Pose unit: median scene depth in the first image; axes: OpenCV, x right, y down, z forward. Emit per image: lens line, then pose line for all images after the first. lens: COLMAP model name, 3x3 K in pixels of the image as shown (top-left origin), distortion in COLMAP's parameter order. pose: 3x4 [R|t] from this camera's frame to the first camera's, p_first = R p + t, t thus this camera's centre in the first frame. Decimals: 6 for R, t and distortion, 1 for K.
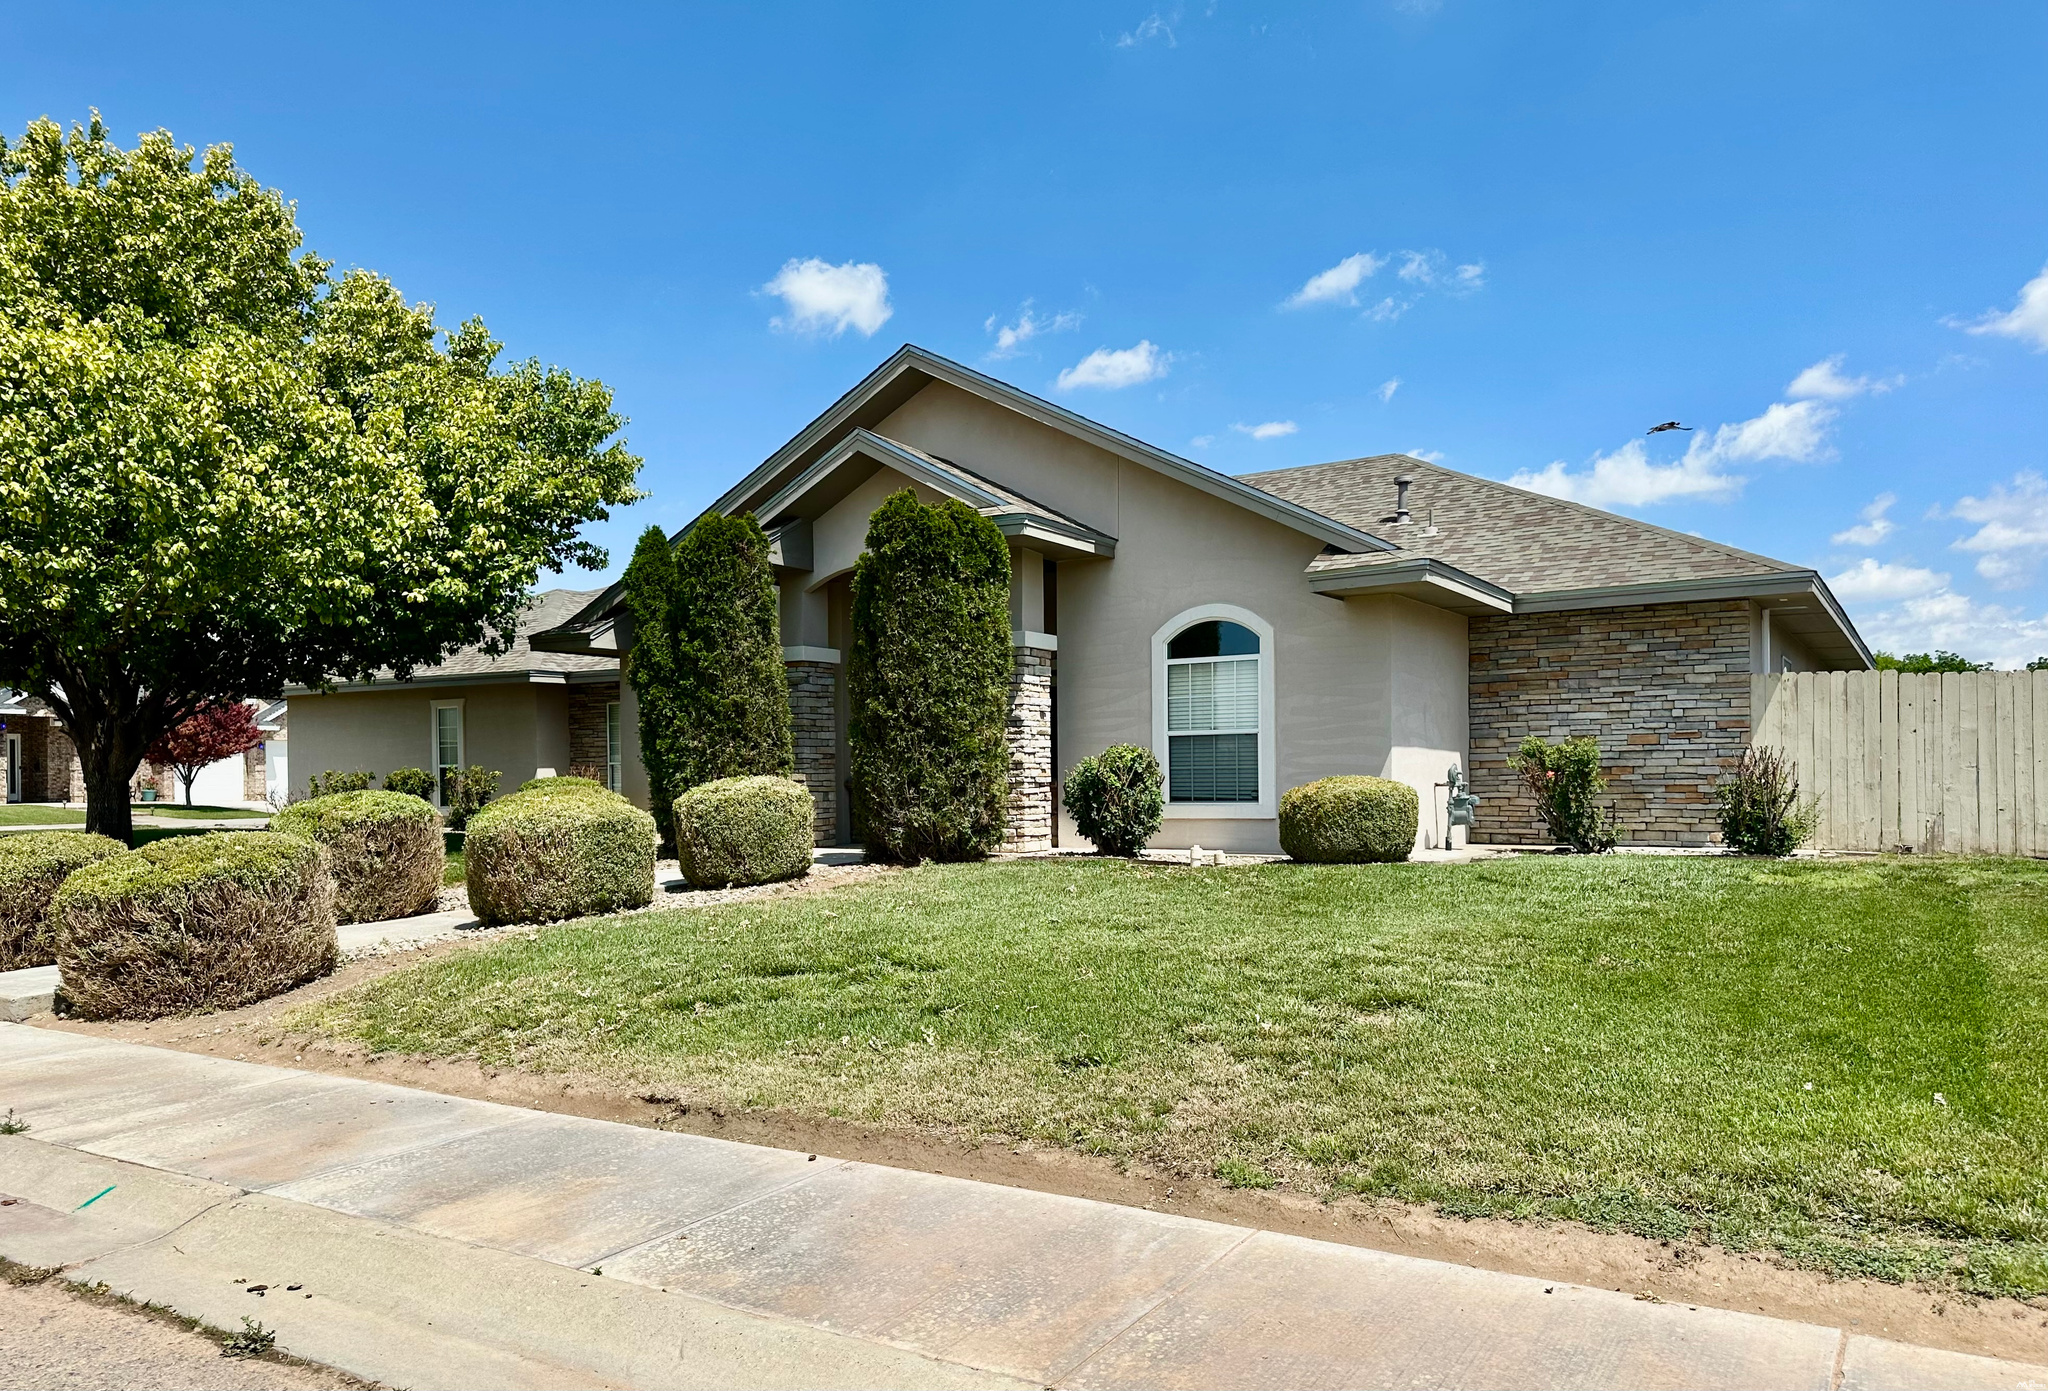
lens RADIAL K [[1485.5, 0, 1023.9], [0, 1485.5, 790.8], [0, 0, 1]] dist [0.076948, -0.000776]
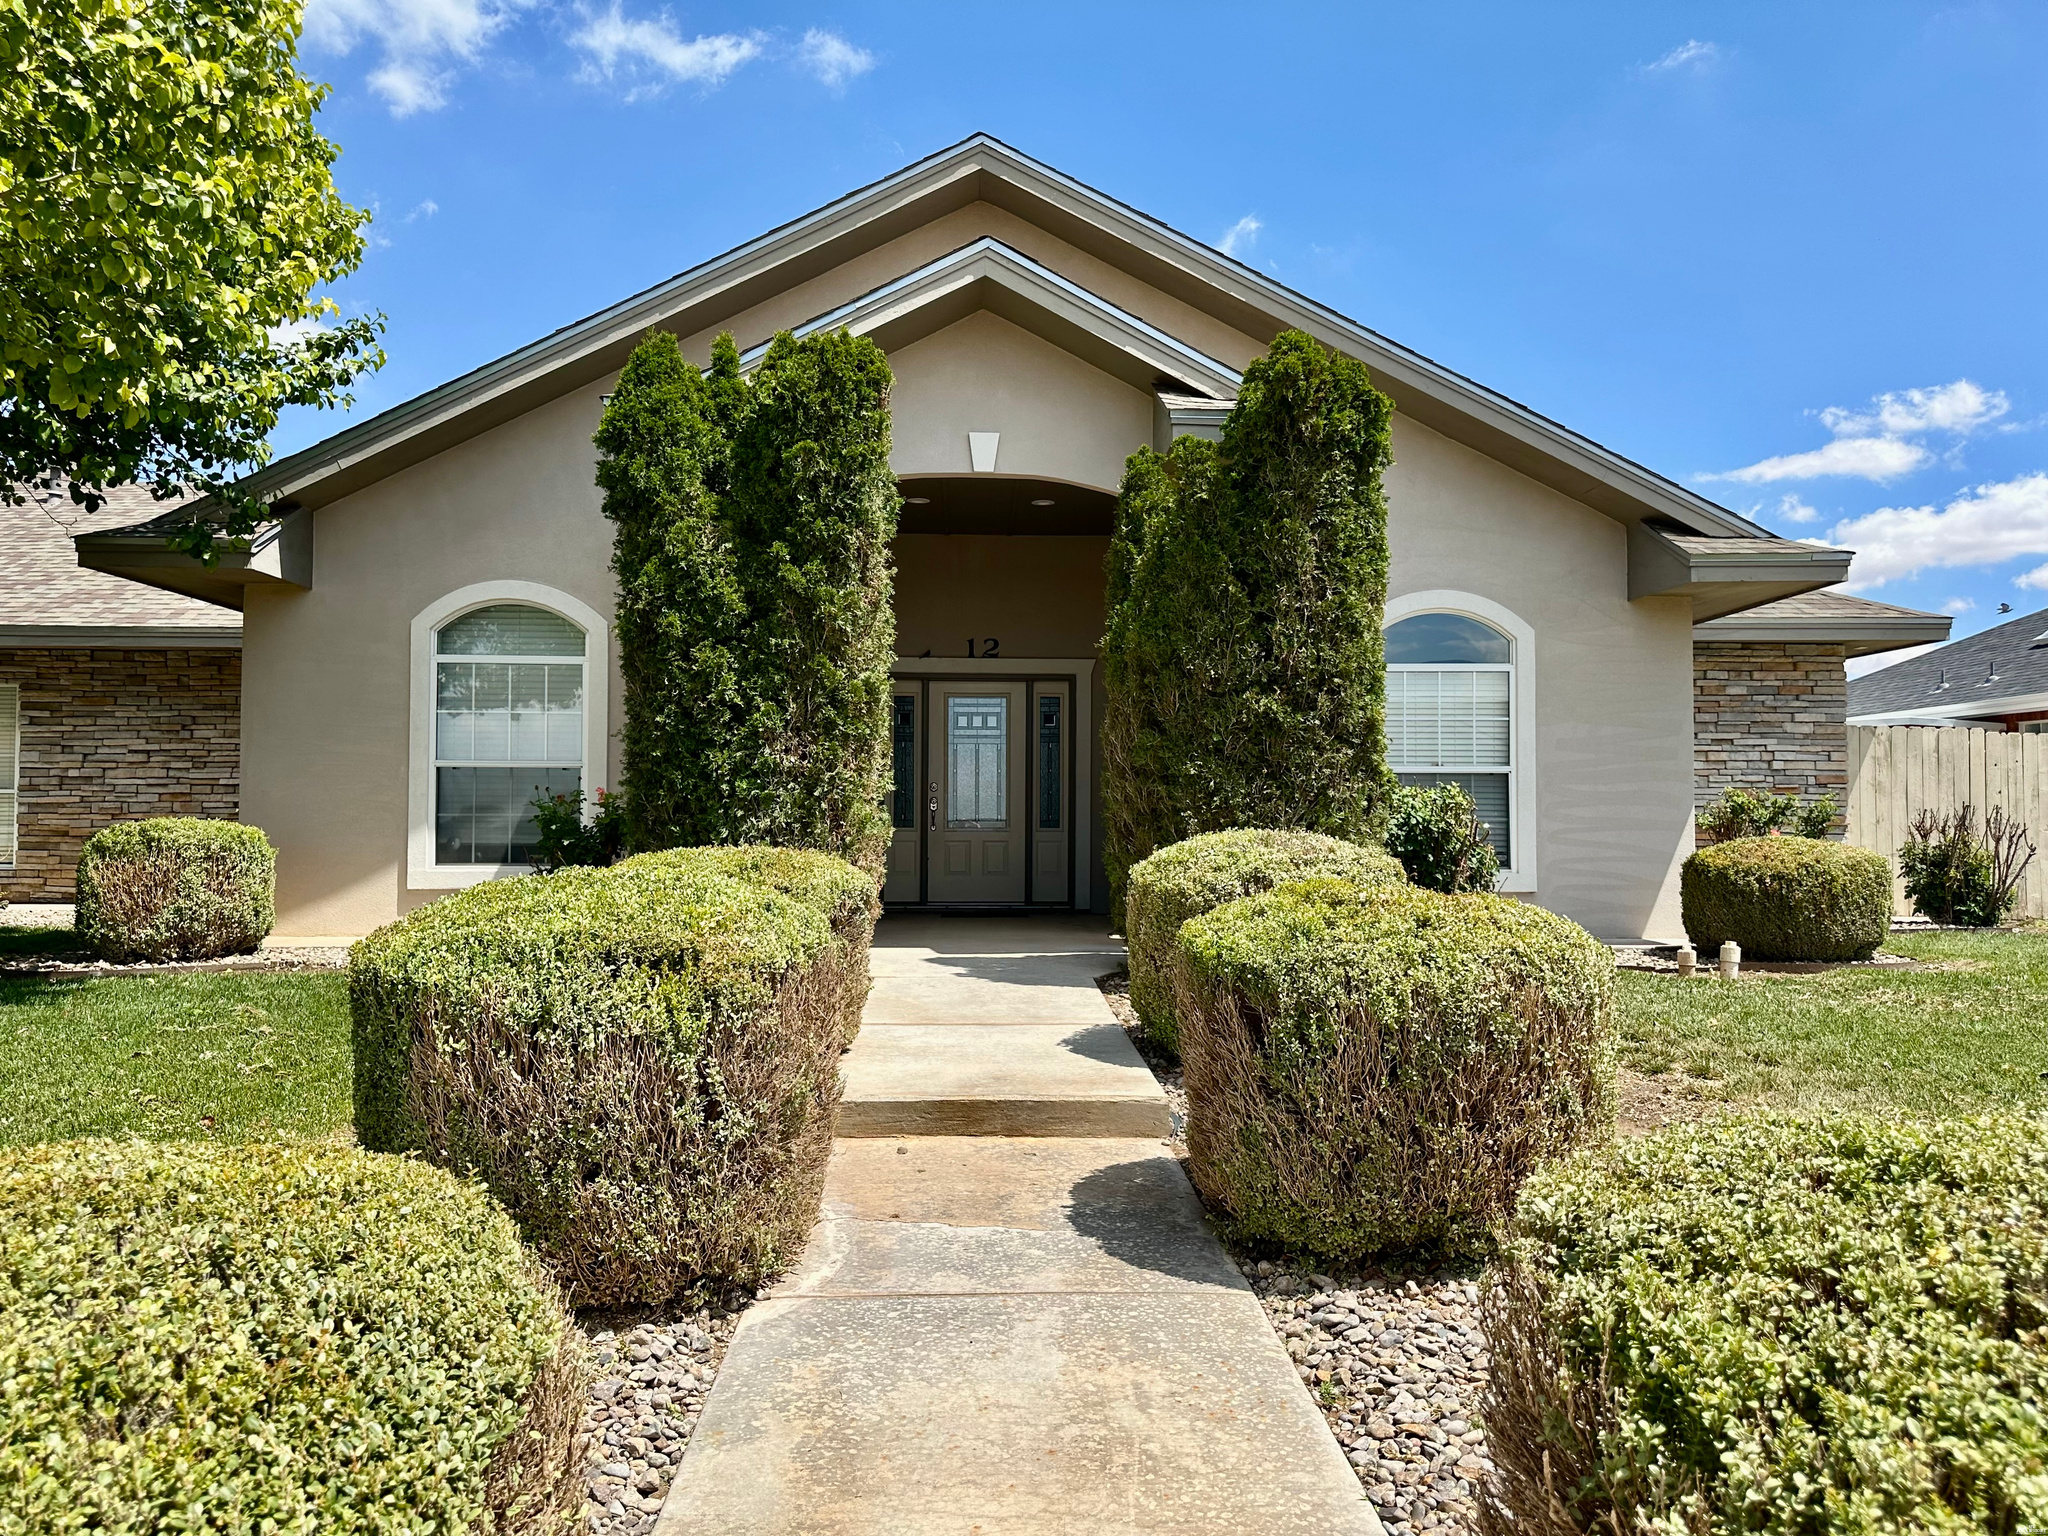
lens RADIAL K [[1460.2, 0, 1023.0], [0, 1460.2, 801.4], [0, 0, 1]] dist [-0.000596, 0.000255]
pose [[0.842051, 0.019771, 0.539036, -0.427222], [-0.008624, 0.999694, -0.023194, -0.006451], [-0.539329, 0.014882, 0.841964, 0.532310]]
